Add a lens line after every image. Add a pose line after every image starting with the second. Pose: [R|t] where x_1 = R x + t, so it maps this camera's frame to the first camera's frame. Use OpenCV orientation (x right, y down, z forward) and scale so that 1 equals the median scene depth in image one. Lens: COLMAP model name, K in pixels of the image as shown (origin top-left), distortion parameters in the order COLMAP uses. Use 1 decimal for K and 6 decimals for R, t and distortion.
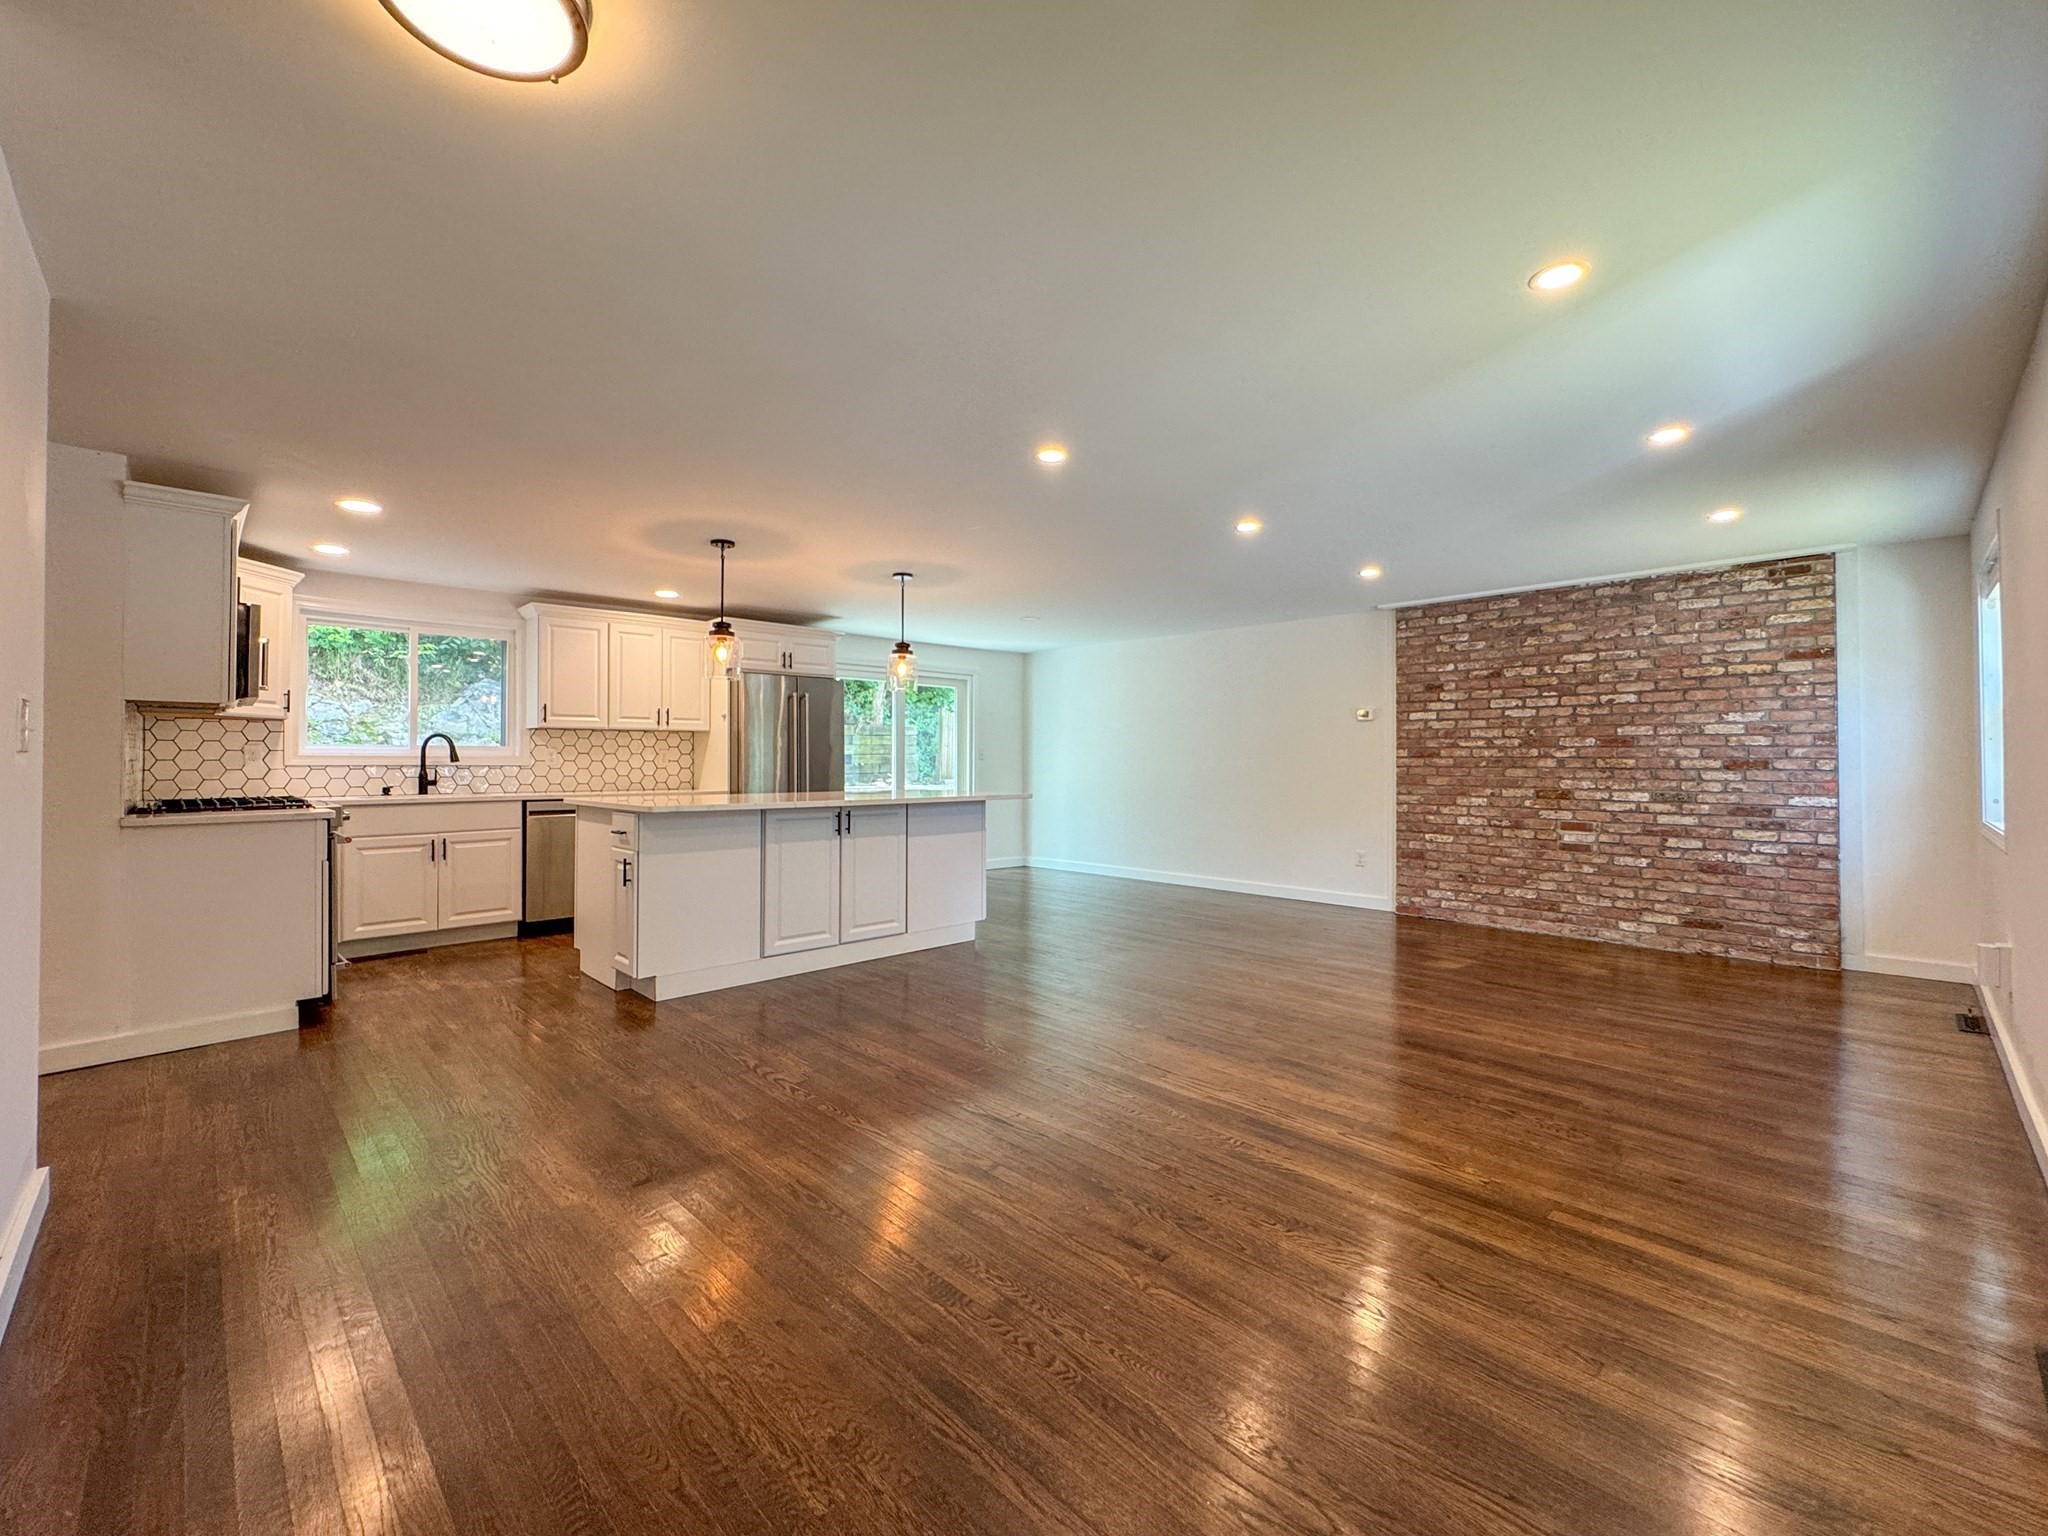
lens RADIAL K [[858.6, 0, 1012.8], [0, 858.6, 761.1], [0, 0, 1]] dist [0.000384, 0.000184]
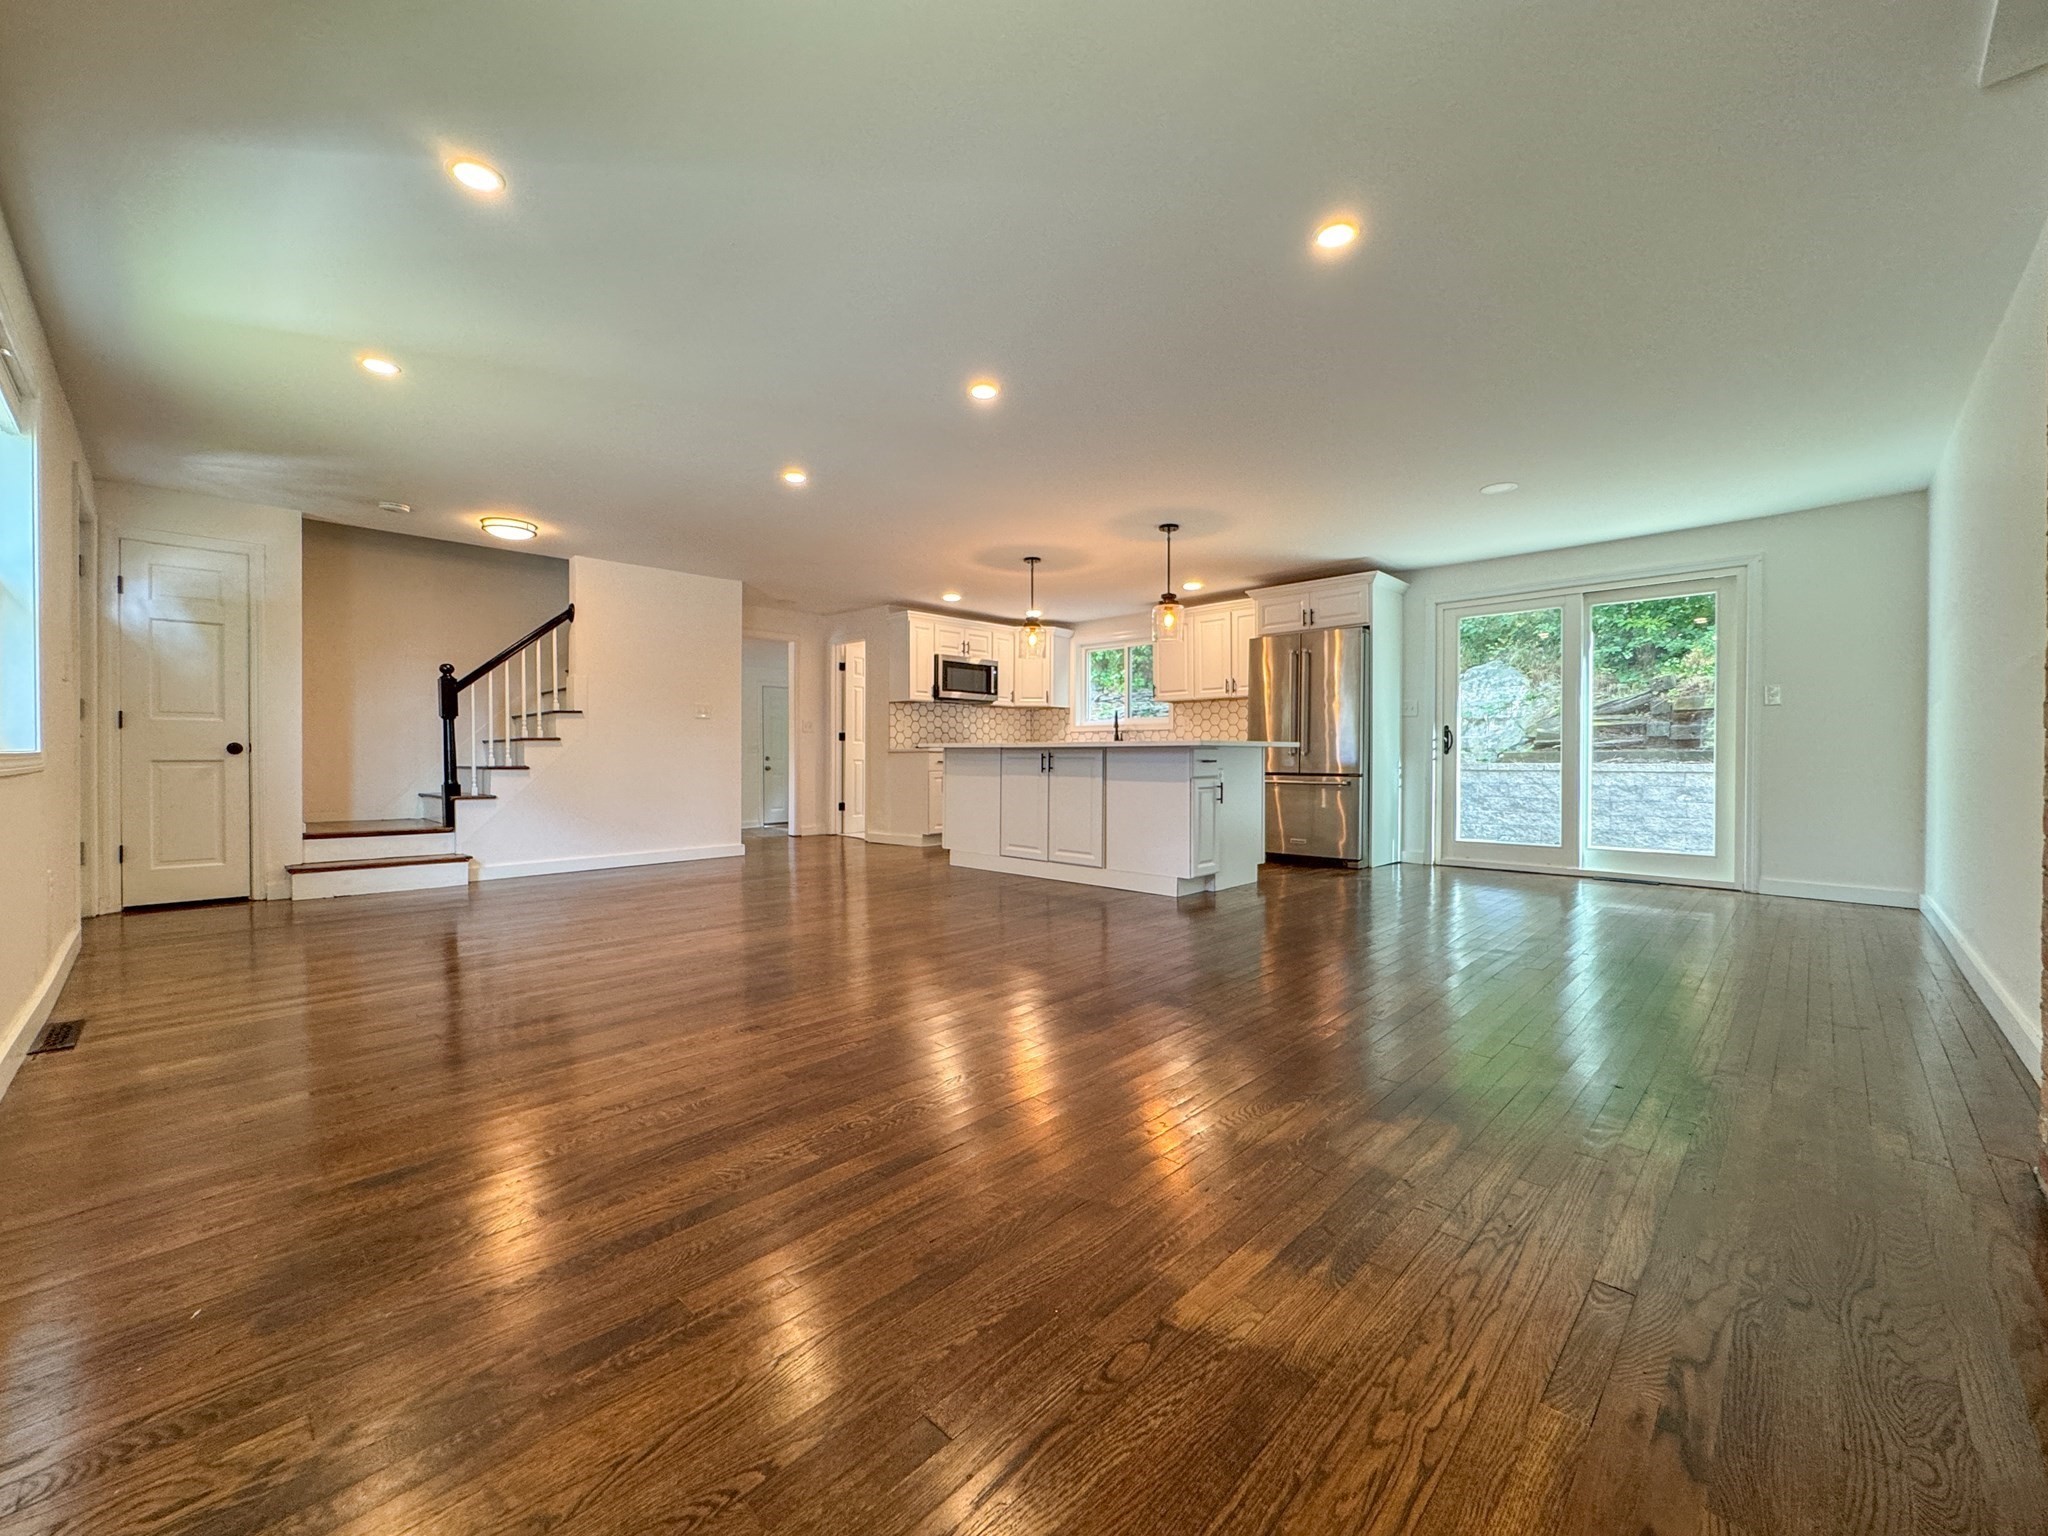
lens RADIAL K [[820.2, 0, 1024.0], [0, 820.2, 768.0], [0, 0, 1]] dist [-0.002067, -0.000050]
pose [[0.042248, 0.015028, -0.998994, 0.812983], [0.001283, 0.999885, 0.015096, 0.050823], [0.999106, -0.001919, 0.042223, 0.764654]]
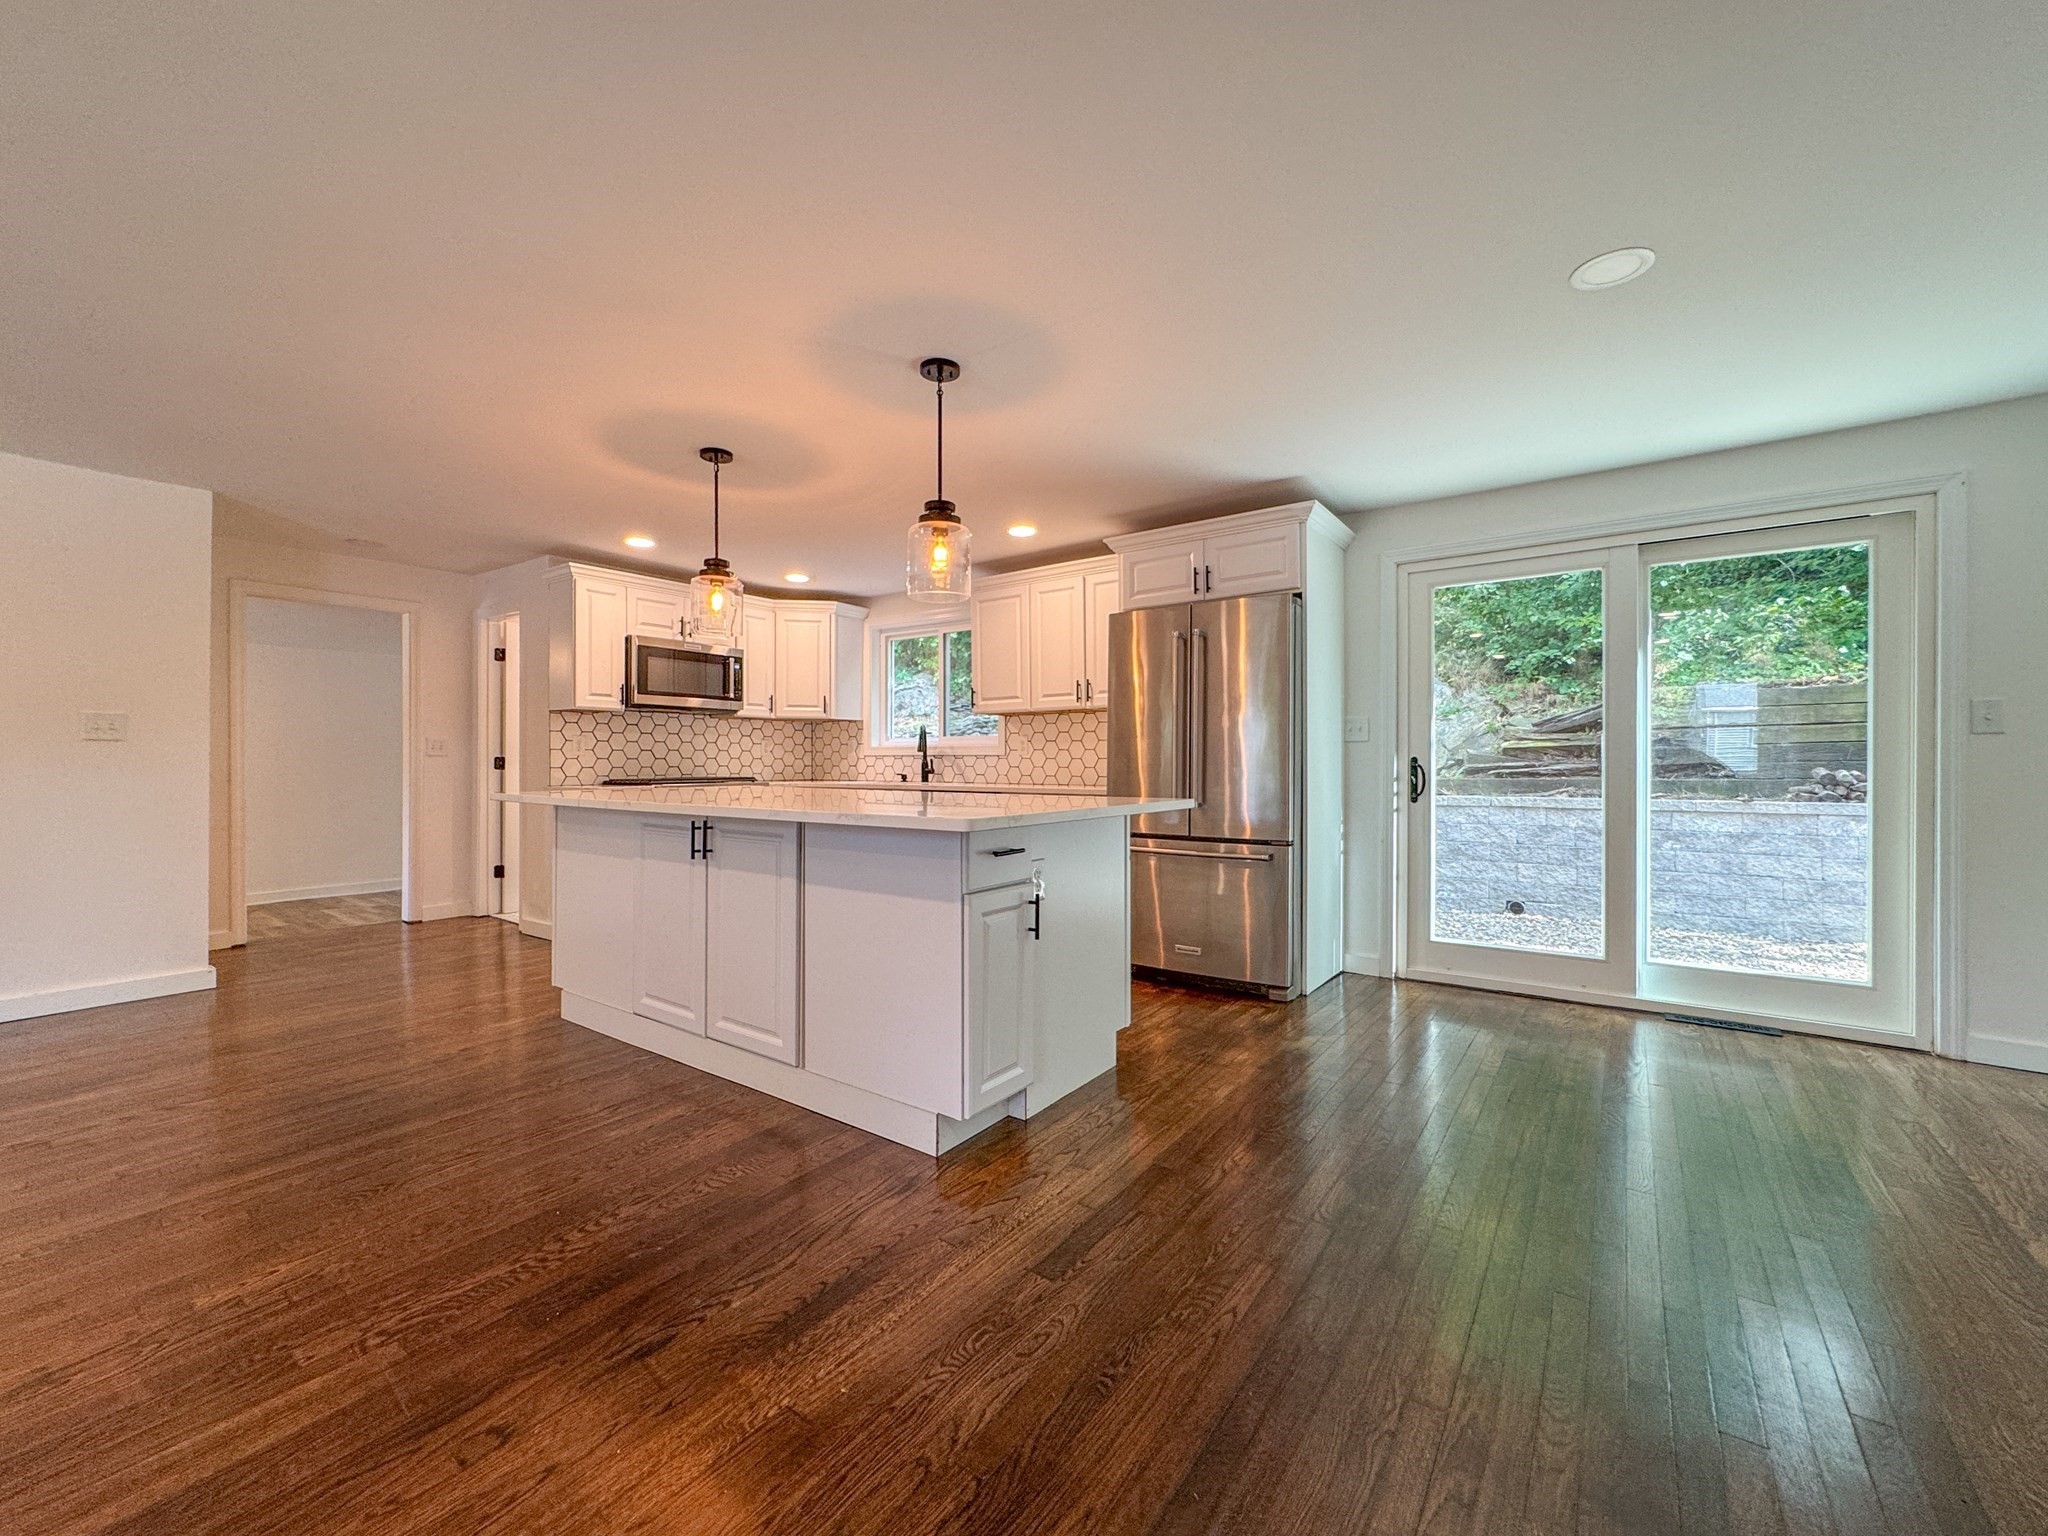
lens RADIAL K [[830.1, 0, 1020.9], [0, 830.1, 765.3], [0, 0, 1]] dist [-0.003410, -0.000327]
pose [[0.178951, 0.003854, -0.983851, 0.353133], [0.001174, 0.999991, 0.004131, 0.013589], [0.983857, -0.001895, 0.178944, 0.930746]]
